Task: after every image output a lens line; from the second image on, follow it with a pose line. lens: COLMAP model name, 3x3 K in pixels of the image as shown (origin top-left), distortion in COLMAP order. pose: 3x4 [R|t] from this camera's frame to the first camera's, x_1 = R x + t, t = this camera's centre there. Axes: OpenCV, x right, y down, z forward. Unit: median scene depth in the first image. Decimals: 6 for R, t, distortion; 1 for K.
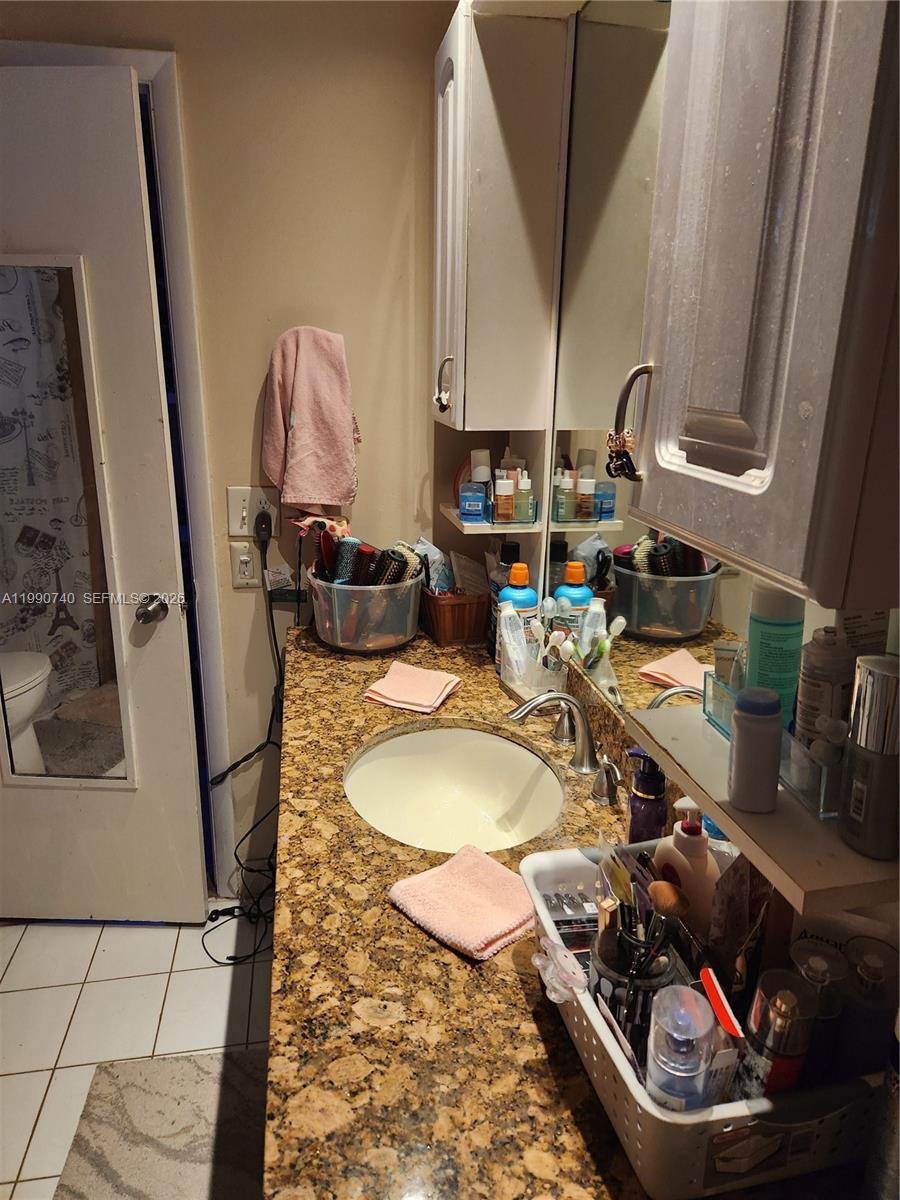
lens RADIAL K [[797.8, 0, 434.3], [0, 797.8, 593.0], [0, 0, 1]] dist [0.037403, -0.041570]
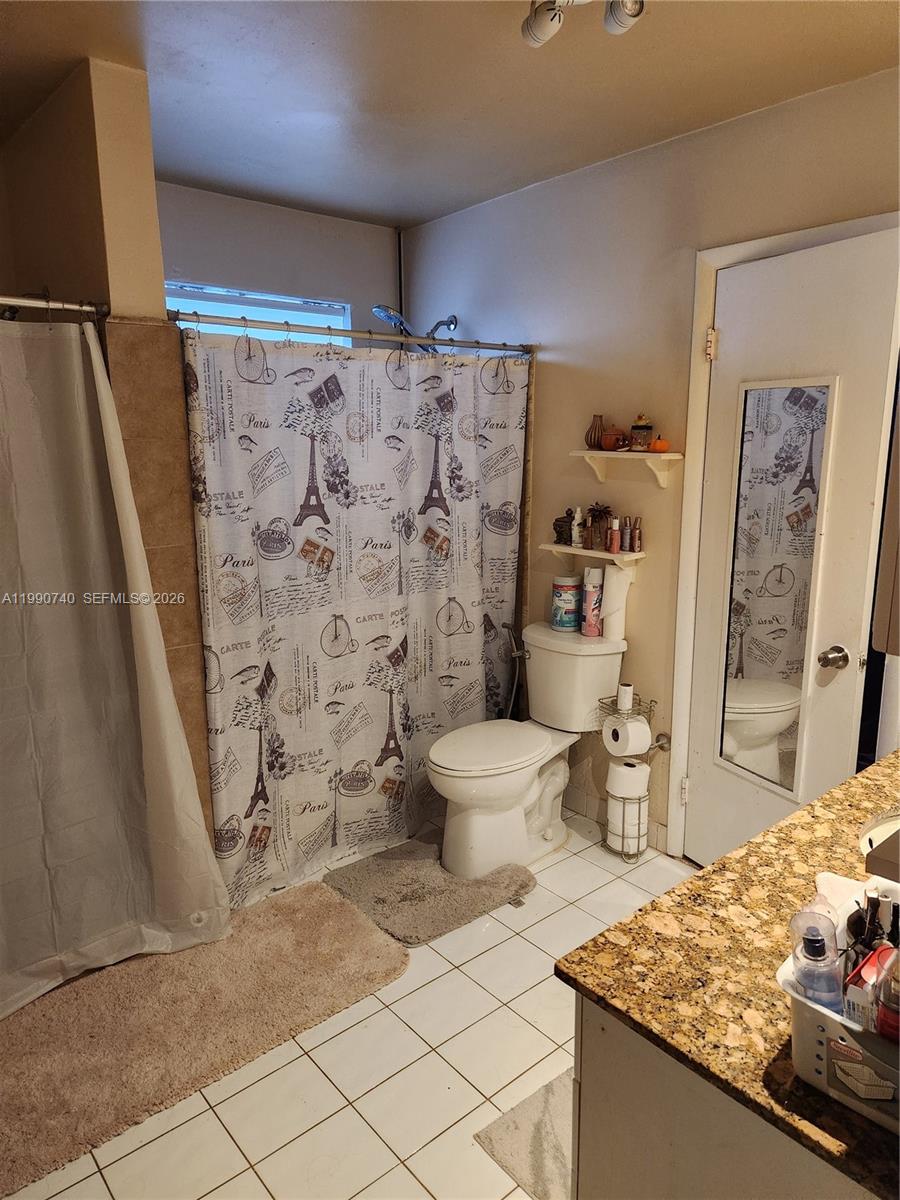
lens RADIAL K [[797.8, 0, 434.3], [0, 797.8, 593.0], [0, 0, 1]] dist [0.037403, -0.041570]
pose [[0.499795, 0.160985, -0.851051, 0.649983], [-0.231905, 0.971574, 0.047593, 0.015579], [0.834521, 0.173576, 0.522921, -0.257941]]
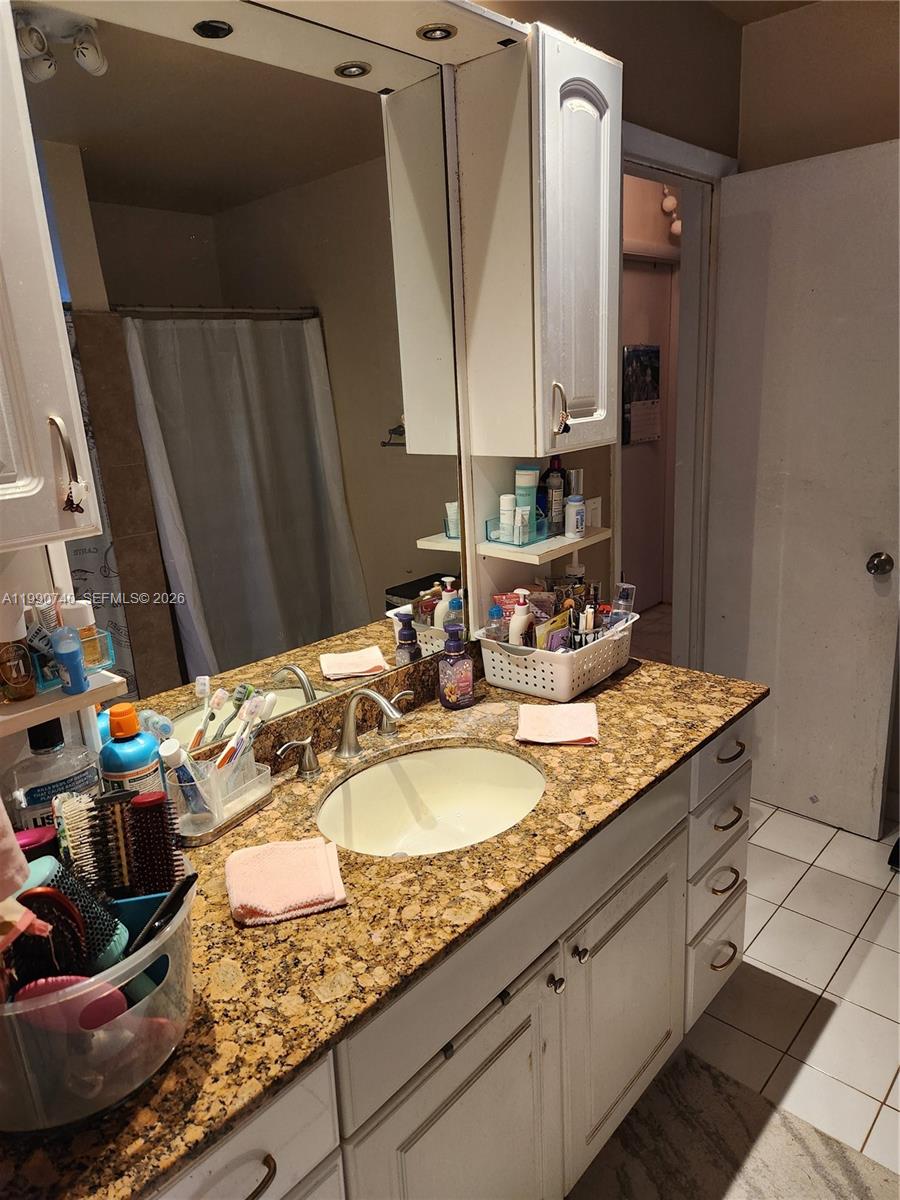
lens RADIAL K [[797.8, 0, 434.3], [0, 797.8, 593.0], [0, 0, 1]] dist [0.037403, -0.041570]
pose [[-0.610297, -0.186588, 0.769885, -0.955477], [0.273203, 0.862663, 0.425644, -0.571785], [-0.743571, 0.470104, -0.475504, 1.780940]]
